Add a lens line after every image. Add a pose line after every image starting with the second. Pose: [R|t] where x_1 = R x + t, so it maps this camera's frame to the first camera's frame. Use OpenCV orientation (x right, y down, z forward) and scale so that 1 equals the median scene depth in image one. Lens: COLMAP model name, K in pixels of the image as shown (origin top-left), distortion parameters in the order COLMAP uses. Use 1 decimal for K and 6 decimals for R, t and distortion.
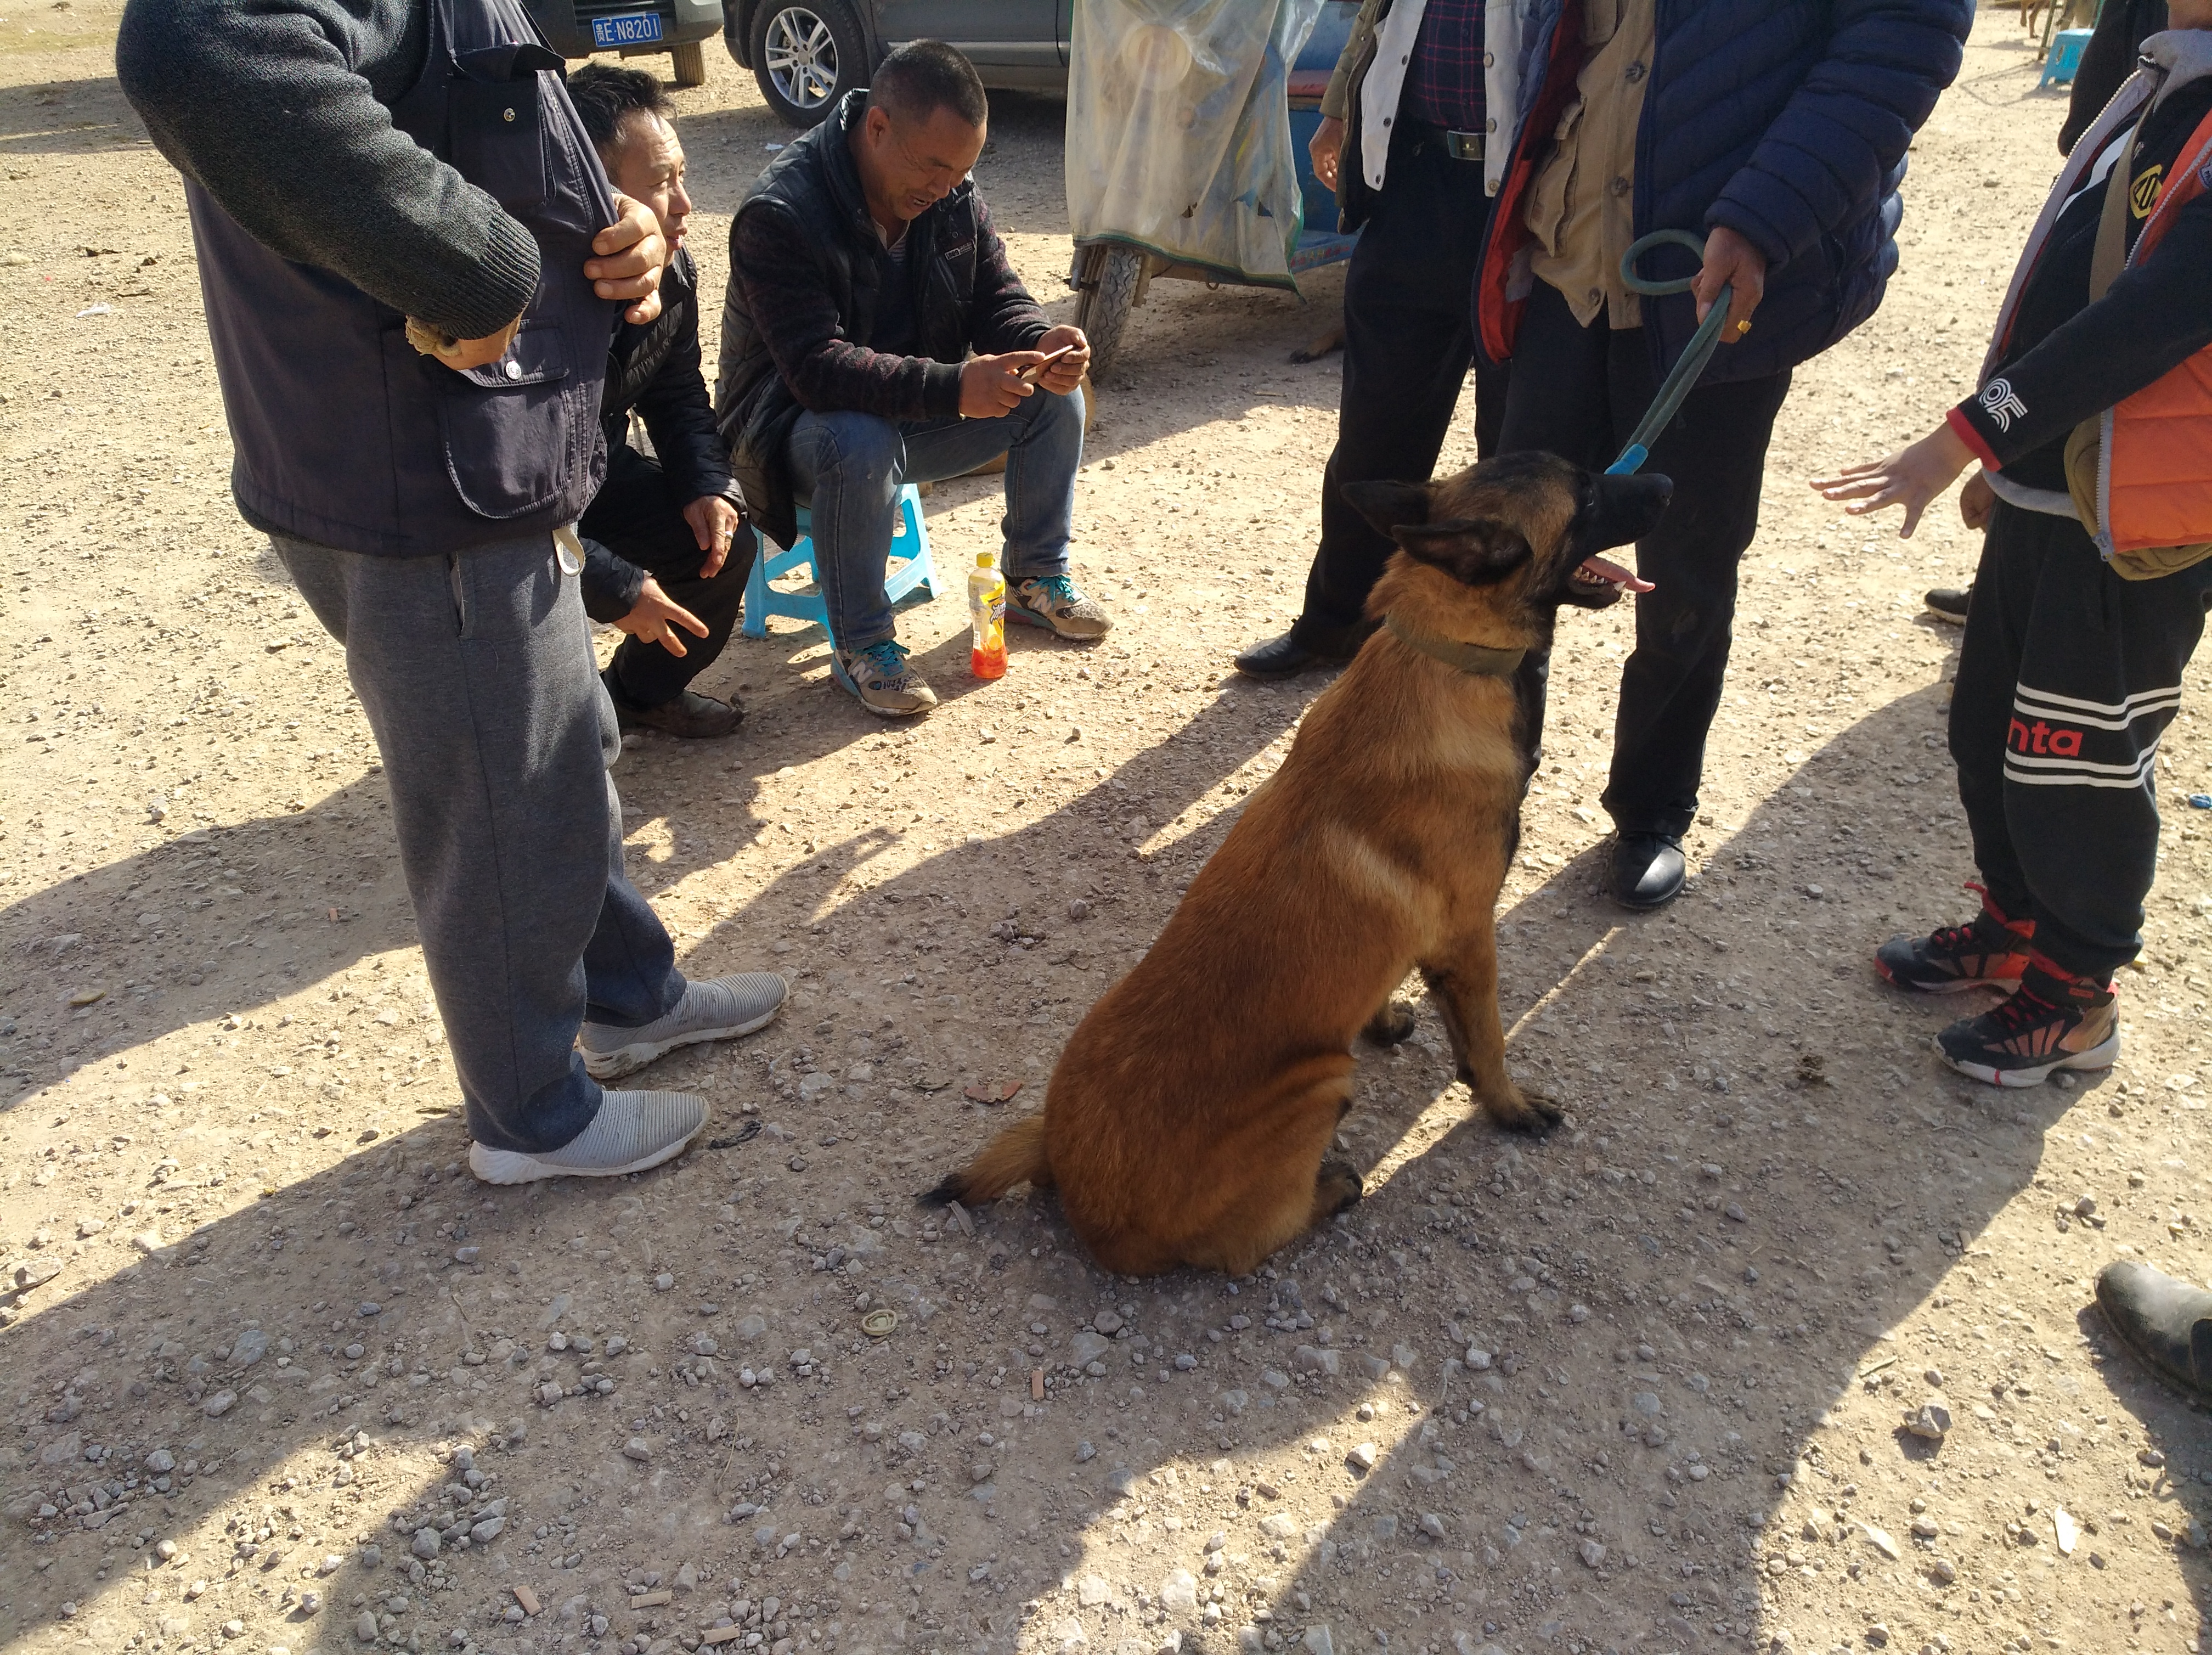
lens RADIAL K [[1657.0, 0, 1106.0], [0, 1657.0, 827.5], [0, 0, 1]] dist [-0.006193, 0.005379]
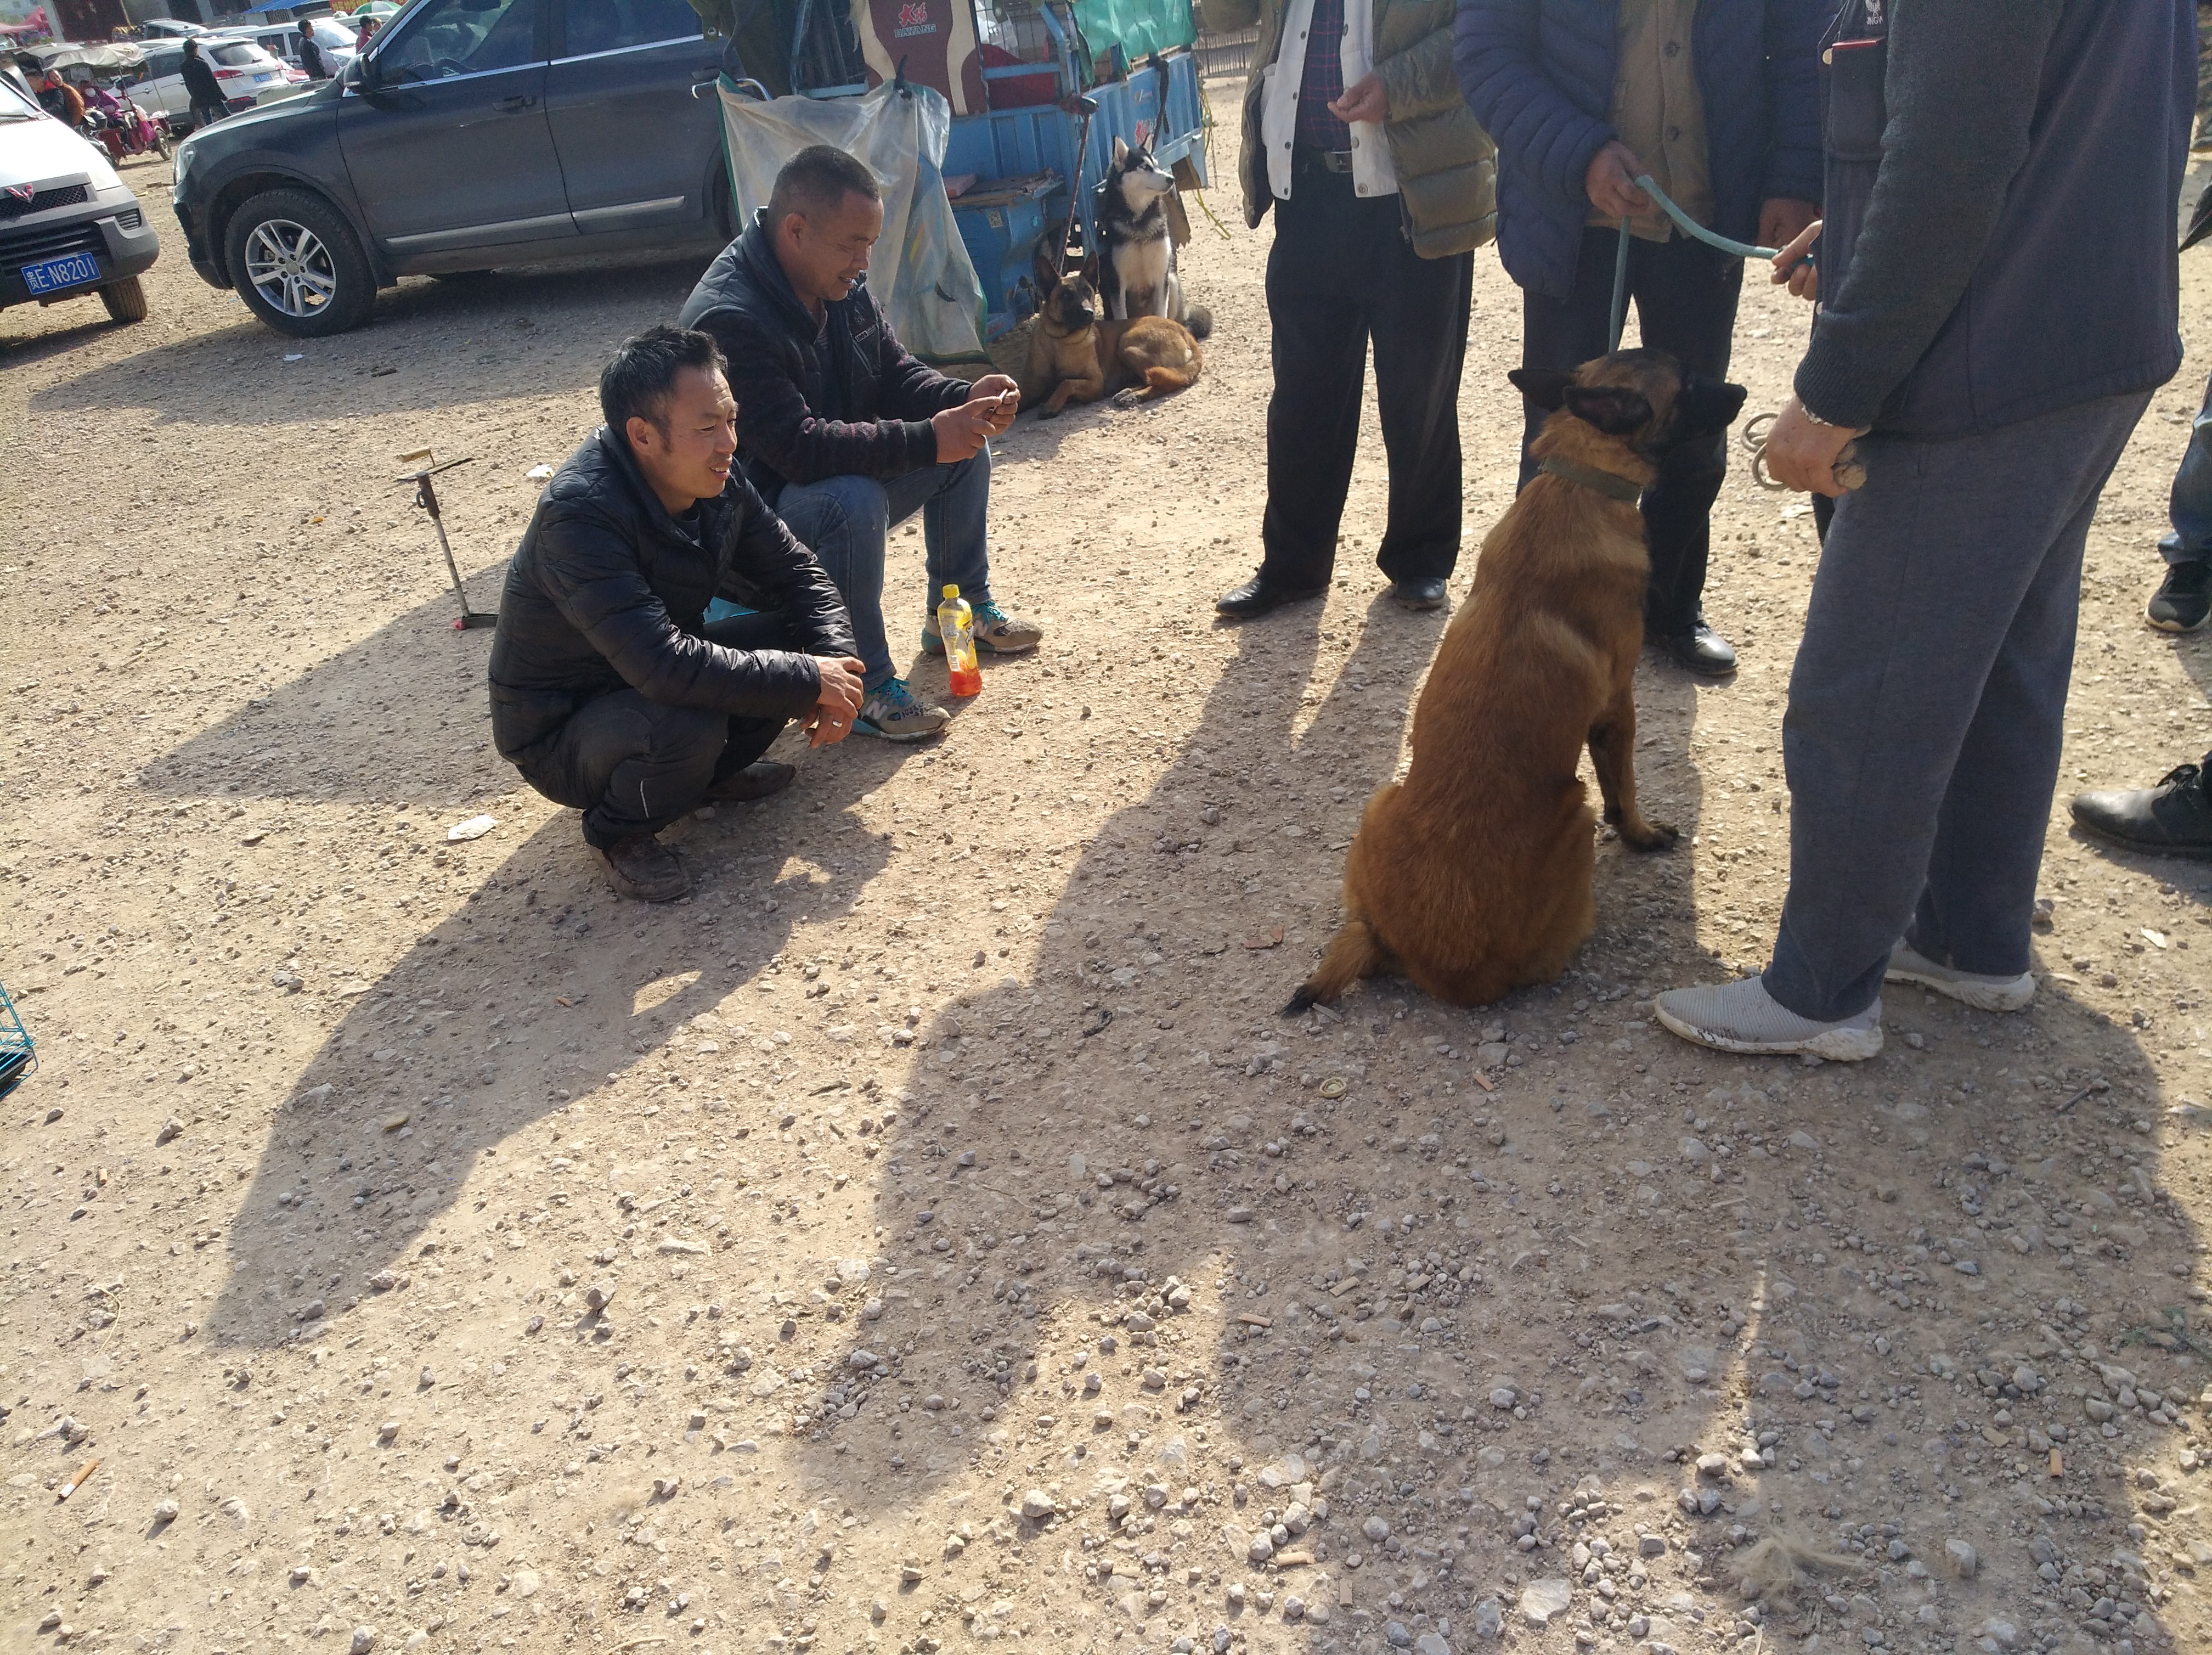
lens RADIAL K [[1597.4, 0, 1104.4], [0, 1597.4, 870.1], [0, 0, 1]] dist [0.001844, -0.005017]
pose [[0.925406, -0.257051, 0.278477, -0.333502], [0.268554, 0.963259, -0.003284, 0.055457], [-0.267402, 0.077825, 0.960437, -0.069166]]
